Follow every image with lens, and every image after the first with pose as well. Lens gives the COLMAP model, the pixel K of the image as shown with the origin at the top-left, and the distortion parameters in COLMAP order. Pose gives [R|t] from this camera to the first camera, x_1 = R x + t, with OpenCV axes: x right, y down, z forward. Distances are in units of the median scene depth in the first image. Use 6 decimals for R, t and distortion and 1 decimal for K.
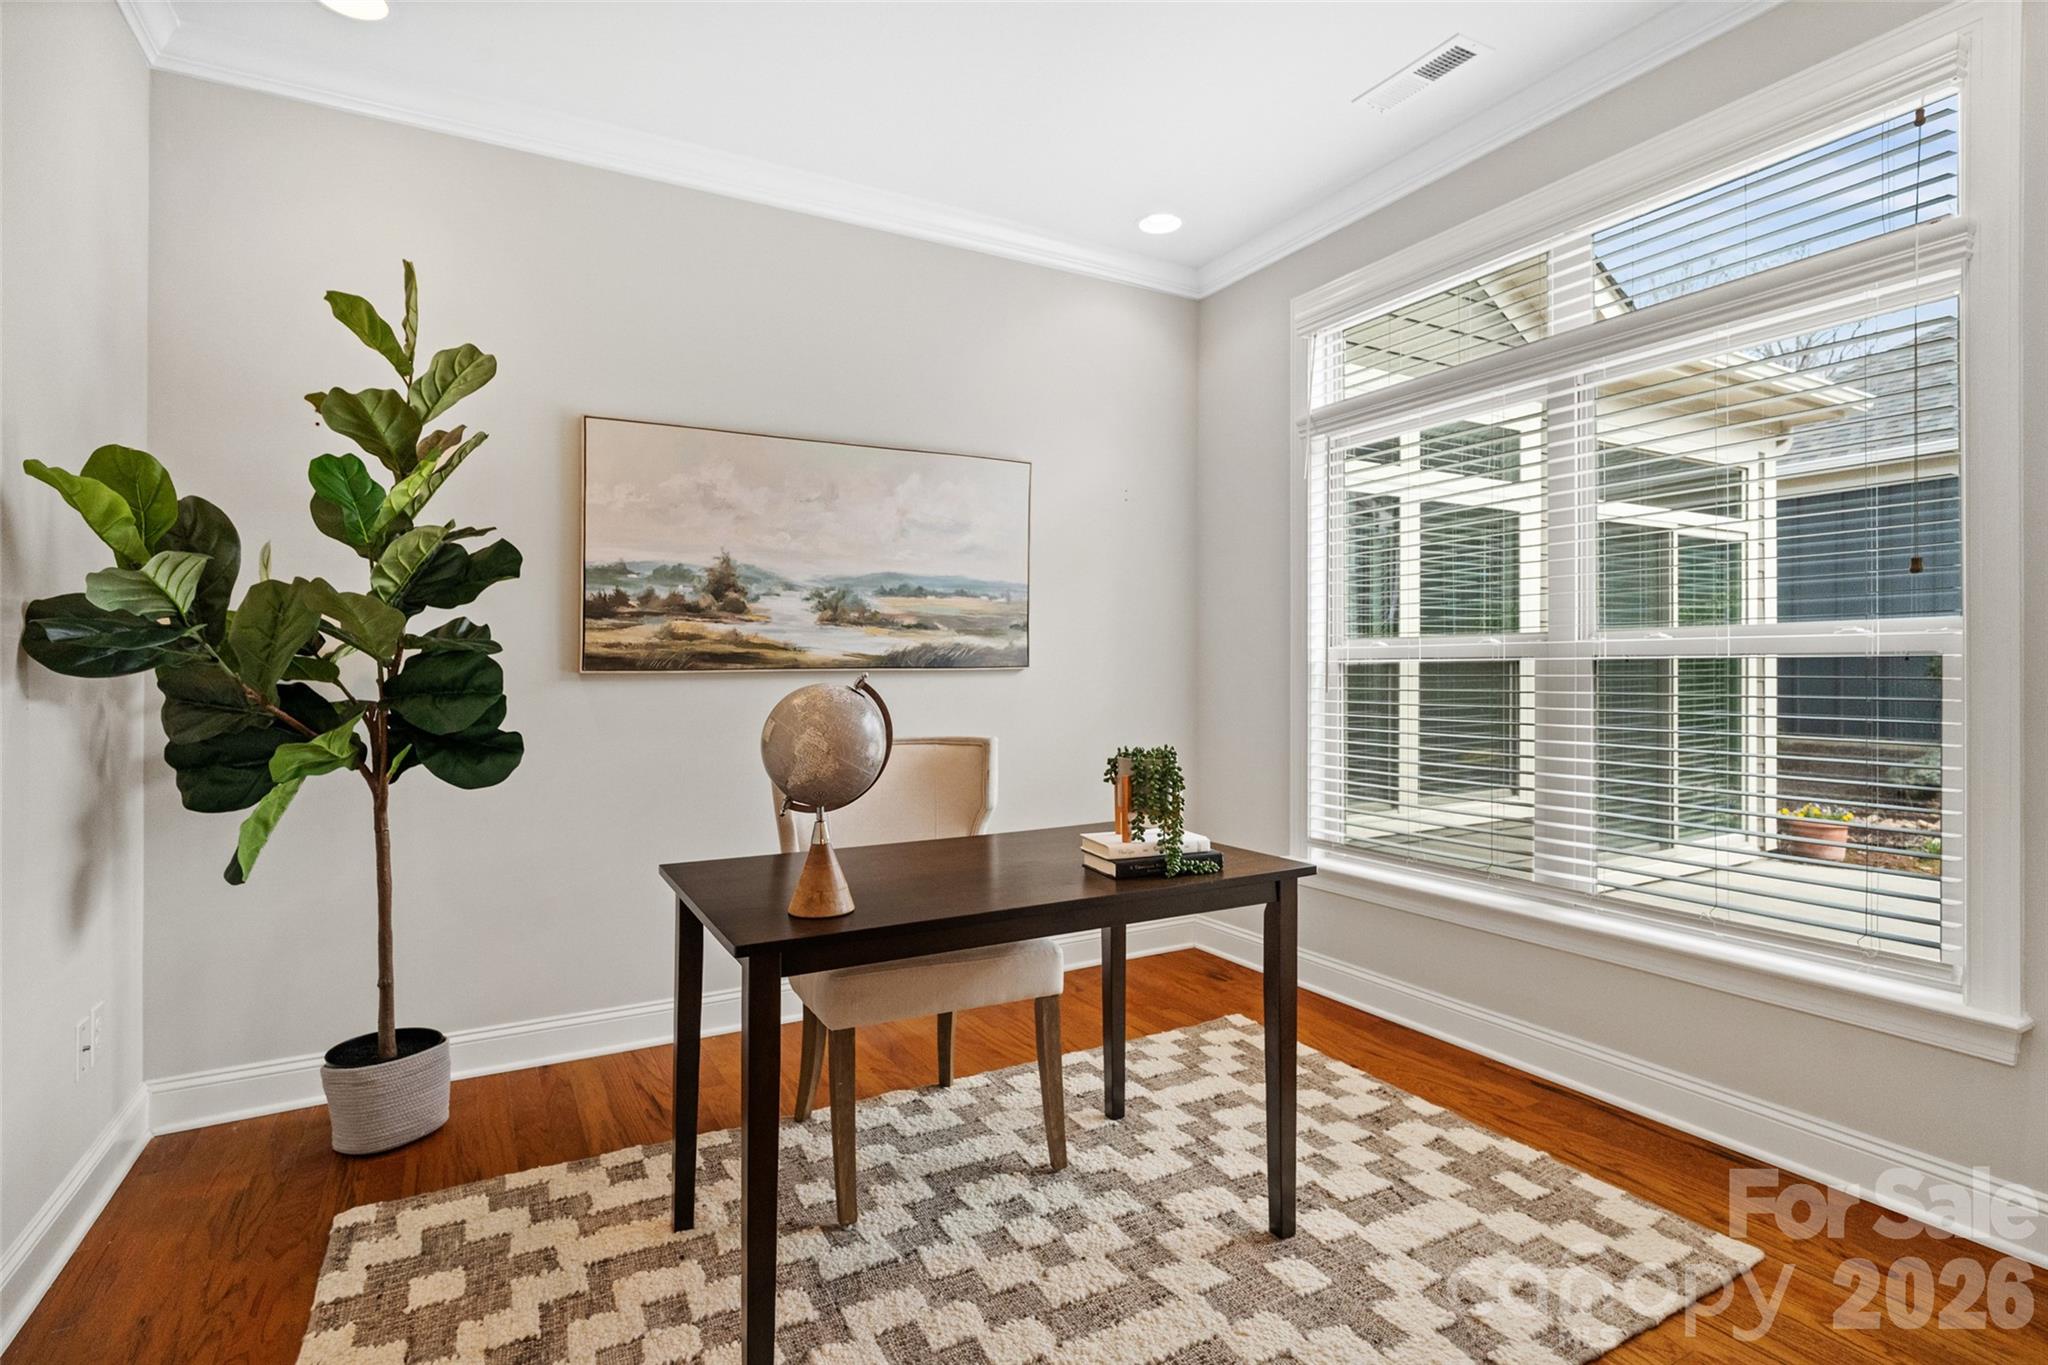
lens RADIAL K [[982.9, 0, 1032.2], [0, 982.9, 665.0], [0, 0, 1]] dist [-0.014945, 0.008147]
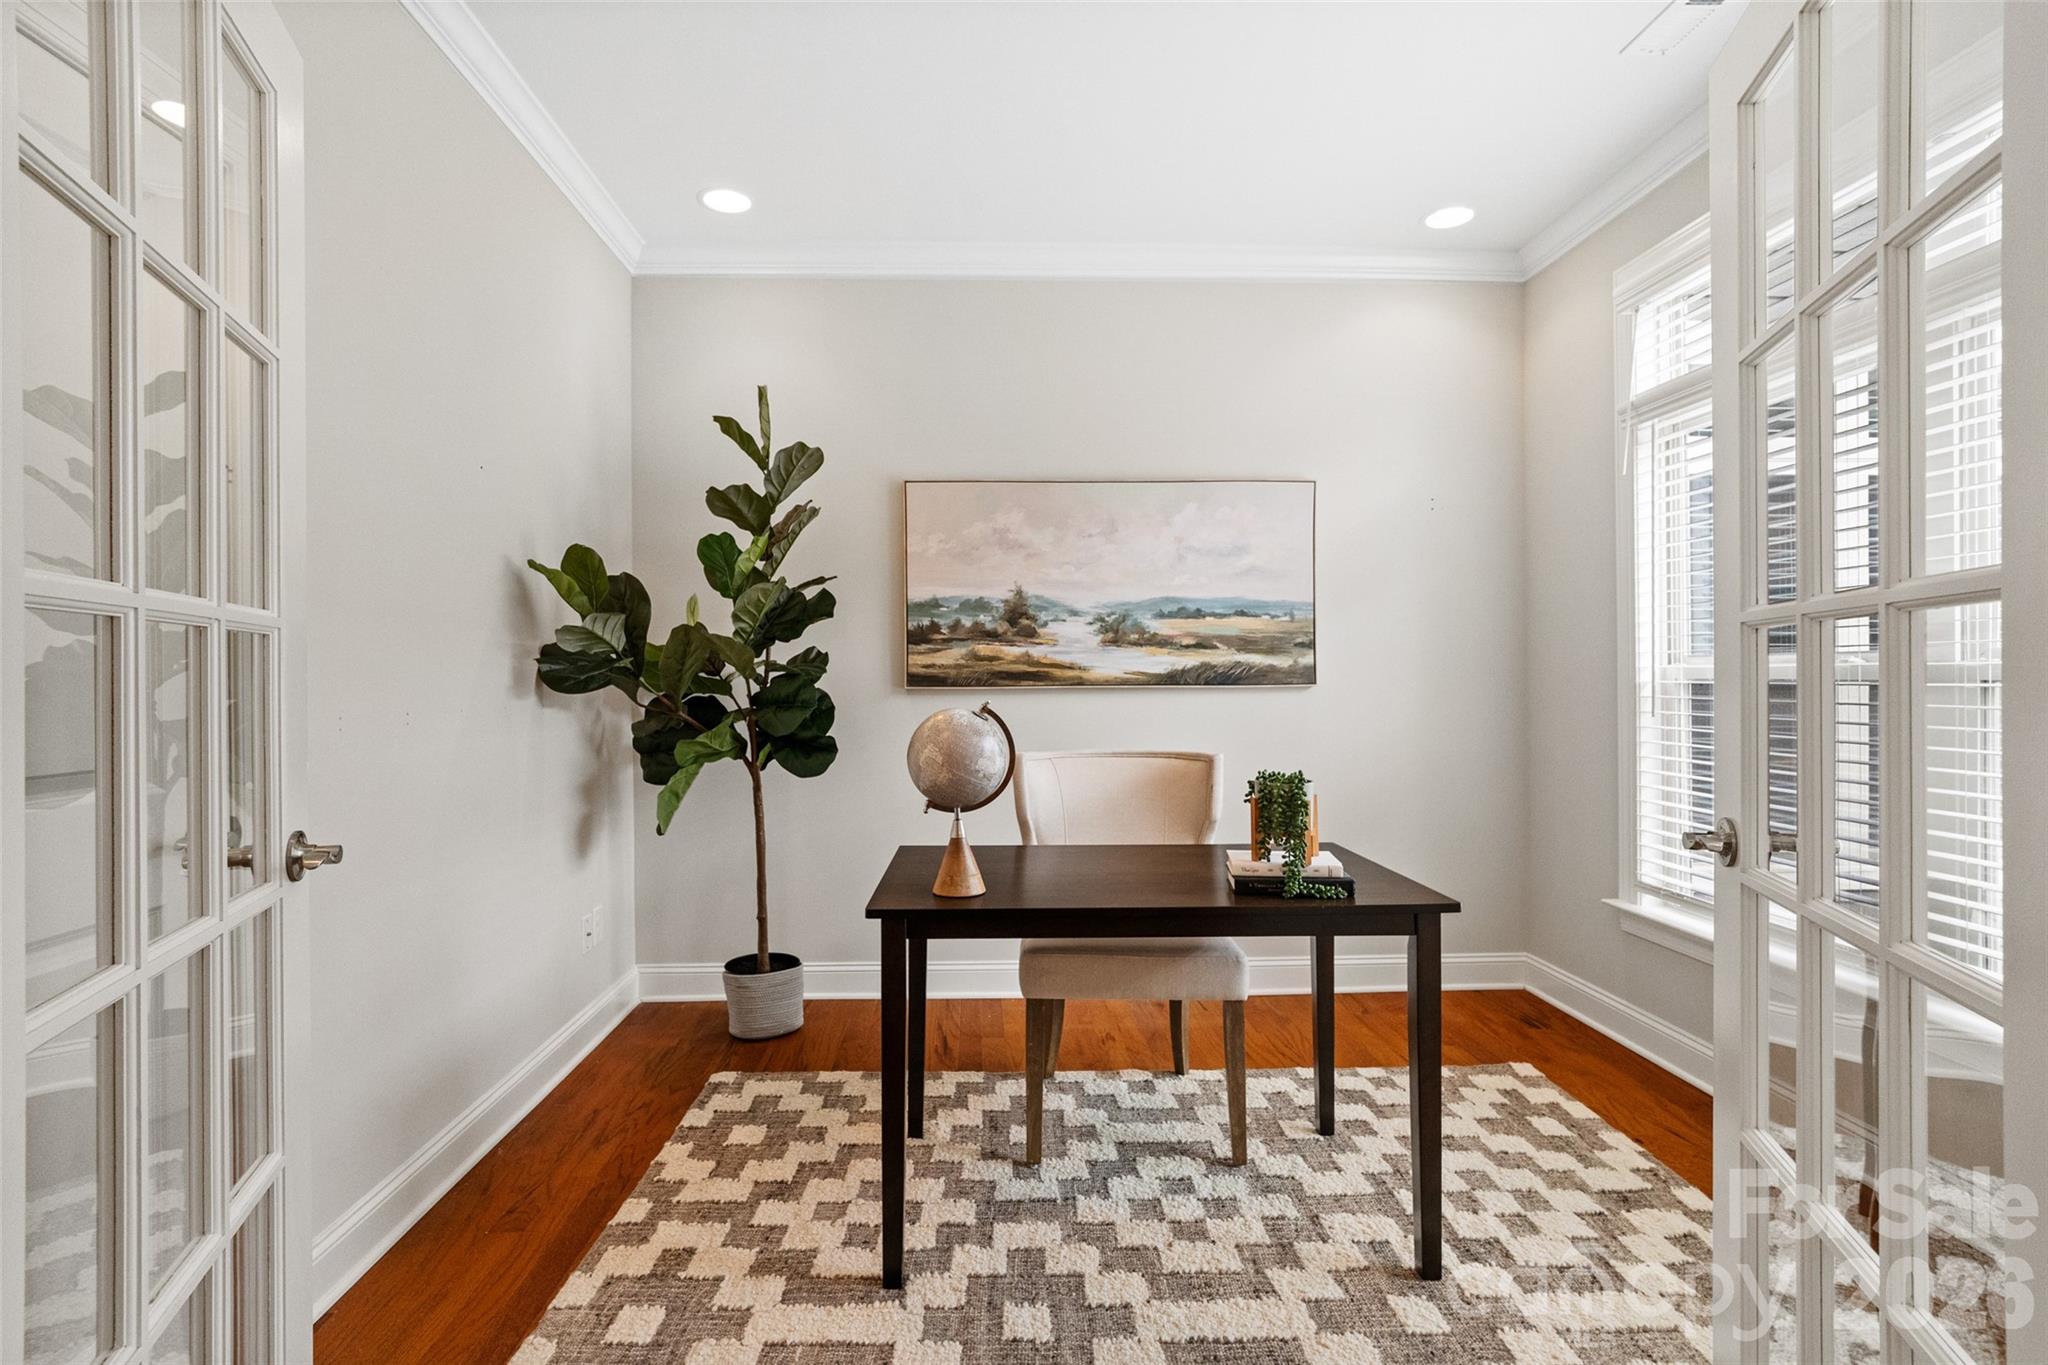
lens RADIAL K [[982.9, 0, 1039.4], [0, 982.9, 679.3], [0, 0, 1]] dist [-0.014945, 0.008147]
pose [[0.889670, 0.006428, -0.456559, 0.321527], [-0.000939, 0.999925, 0.012249, -0.023776], [0.456604, -0.010469, 0.889609, -0.036914]]
